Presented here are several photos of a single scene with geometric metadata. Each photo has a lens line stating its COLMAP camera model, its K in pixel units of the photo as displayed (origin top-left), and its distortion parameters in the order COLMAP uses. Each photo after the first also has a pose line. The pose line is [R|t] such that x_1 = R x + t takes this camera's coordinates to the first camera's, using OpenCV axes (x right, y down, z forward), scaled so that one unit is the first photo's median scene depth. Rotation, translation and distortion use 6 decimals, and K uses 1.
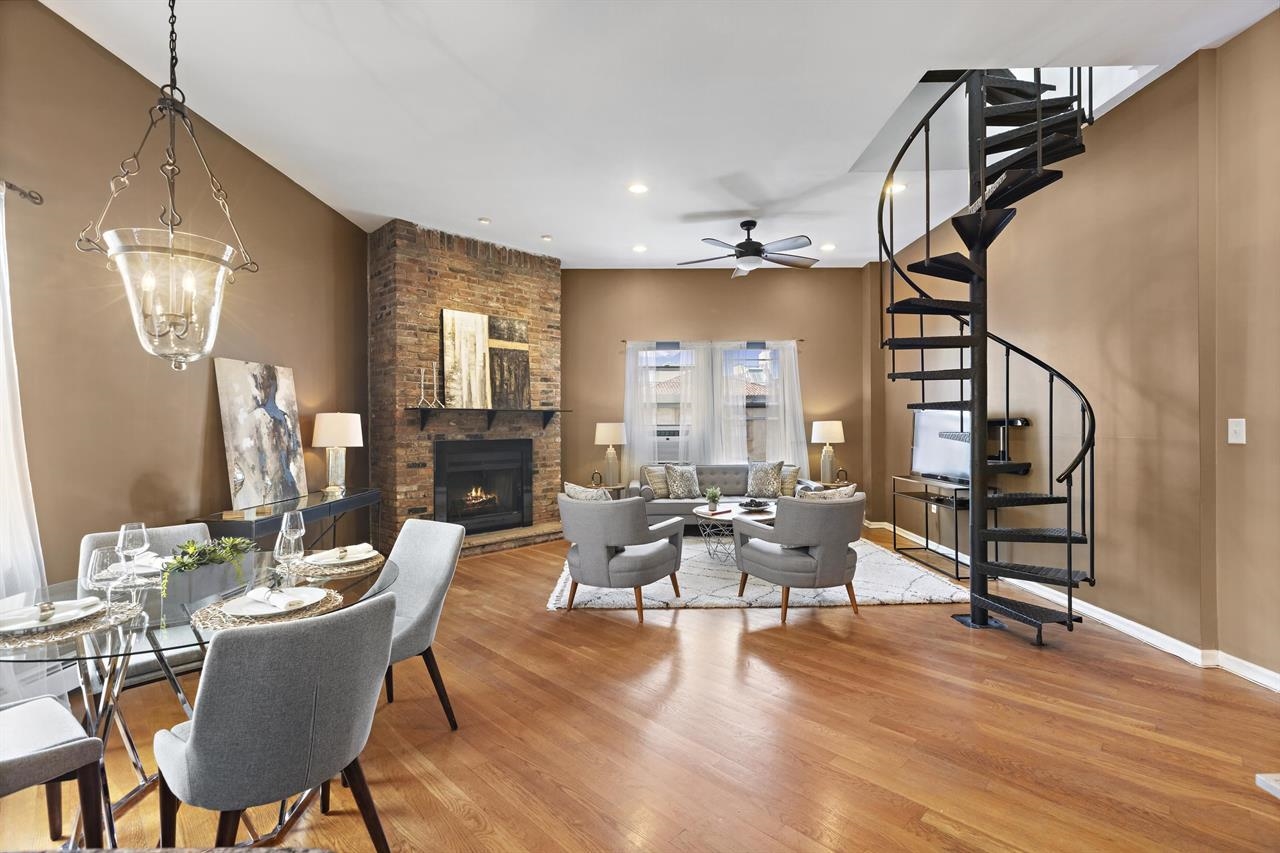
lens RADIAL K [[579.8, 0, 638.9], [0, 579.8, 418.9], [0, 0, 1]] dist [0.000277, 0.000024]
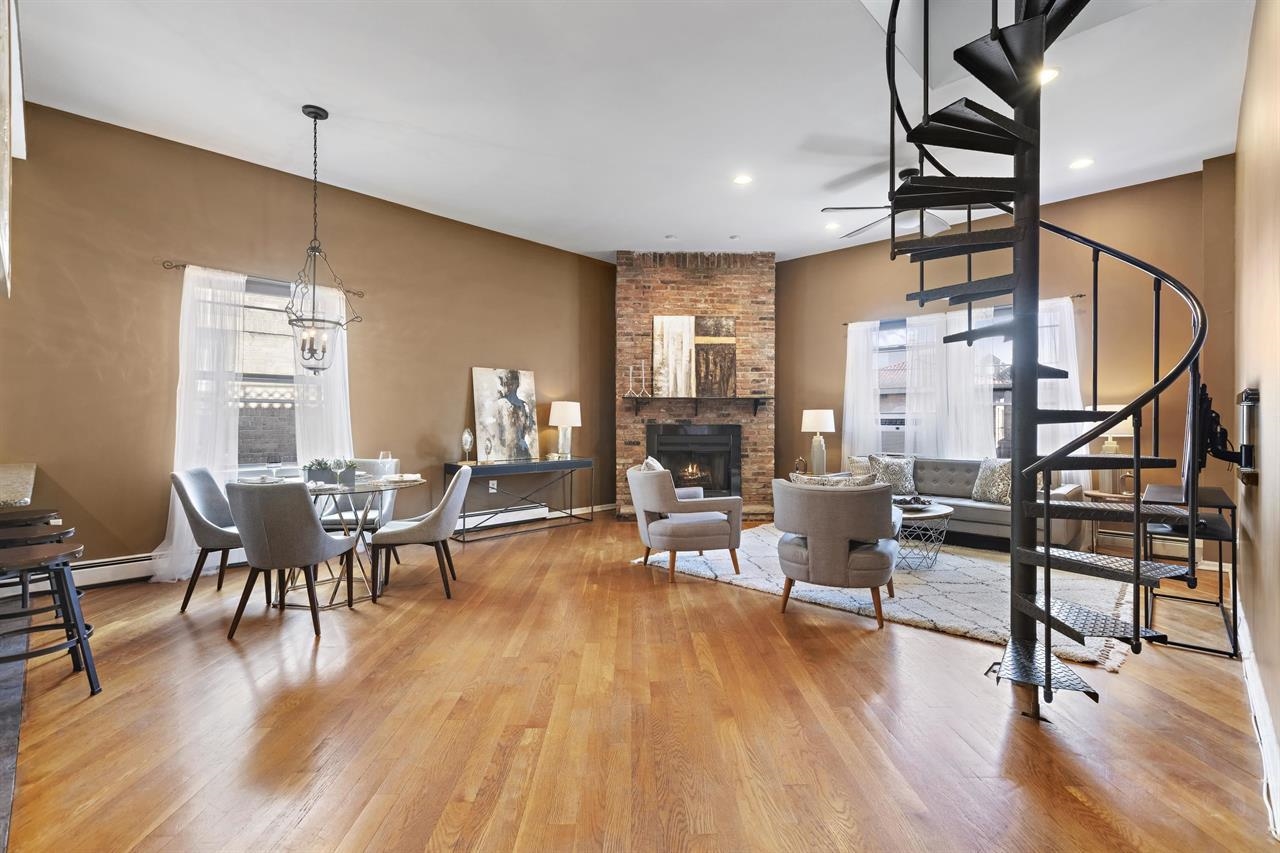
lens RADIAL K [[579.8, 0, 638.9], [0, 579.8, 418.9], [0, 0, 1]] dist [0.000277, 0.000024]
pose [[0.711978, 0.003307, -0.702194, 0.493303], [-0.000899, 0.999992, 0.003798, 0.021705], [0.702202, -0.002073, 0.711975, 0.110971]]
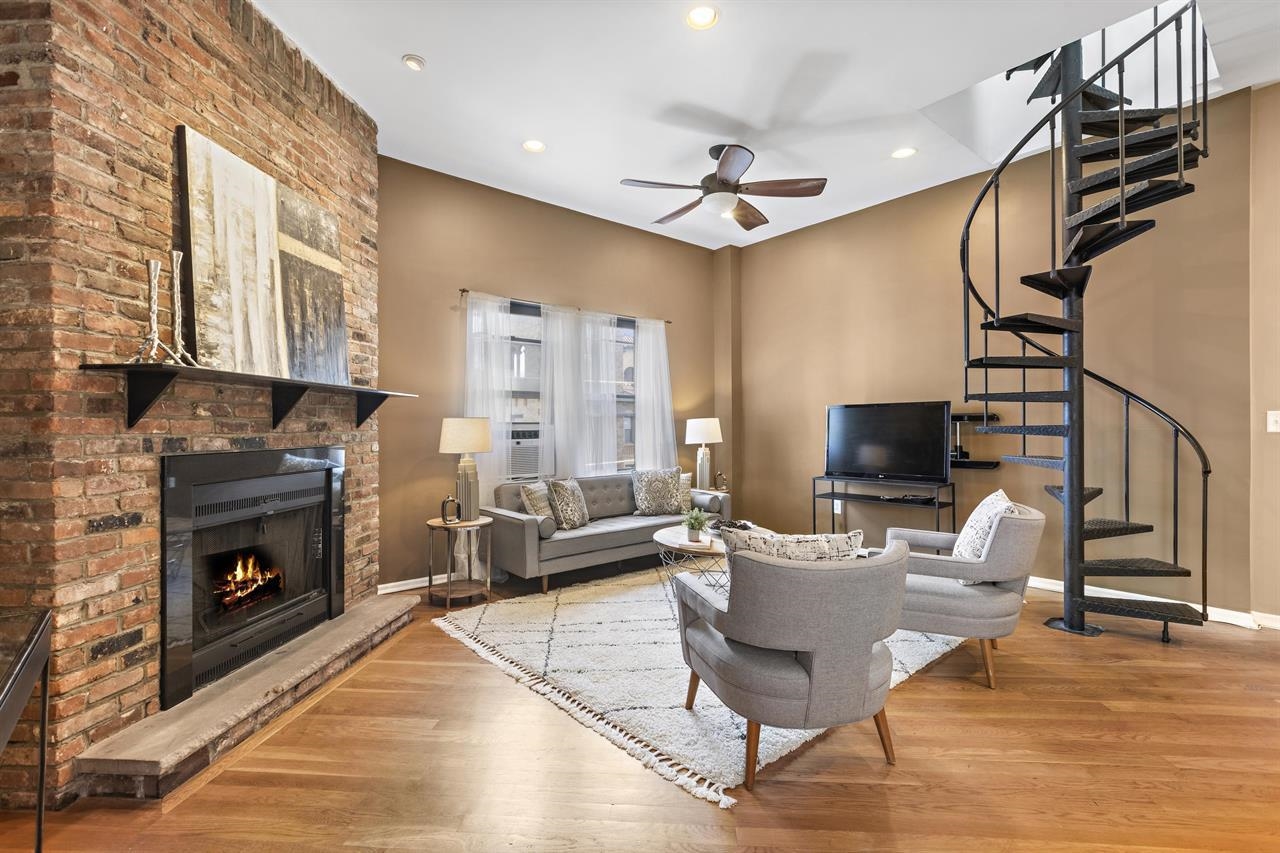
lens RADIAL K [[571.6, 0, 643.1], [0, 571.6, 428.4], [0, 0, 1]] dist [0.001554, -0.000545]
pose [[0.759761, -0.001056, 0.650202, -0.353017], [-0.002739, 0.999985, 0.004825, 0.017005], [-0.650197, -0.005447, 0.759746, 0.488871]]
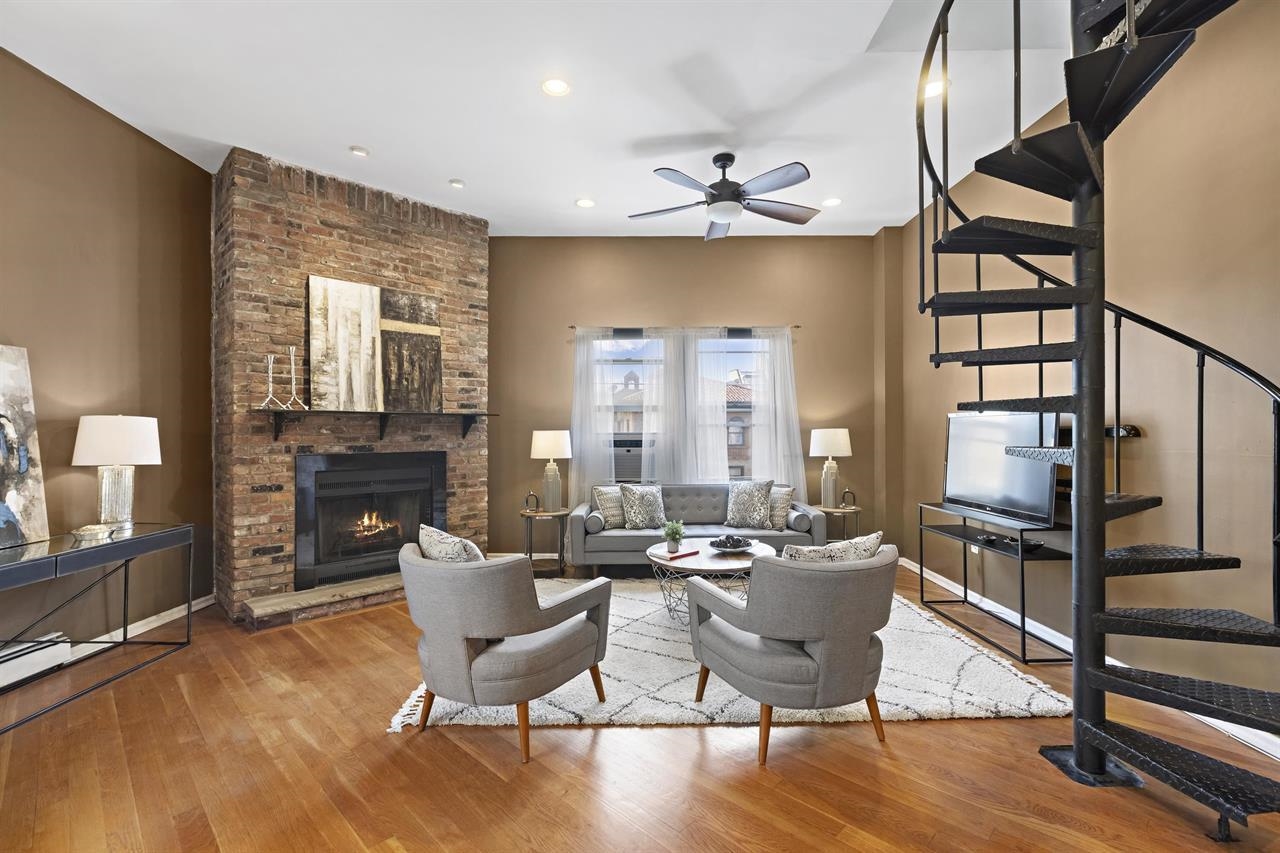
lens RADIAL K [[573.3, 0, 640.0], [0, 573.3, 426.5], [0, 0, 1]] dist [0.003117, -0.000304]
pose [[0.999997, 0.001810, 0.001571, 0.080600], [-0.001812, 0.999998, 0.000868, 0.000674], [-0.001569, -0.000871, 0.999998, 0.269733]]
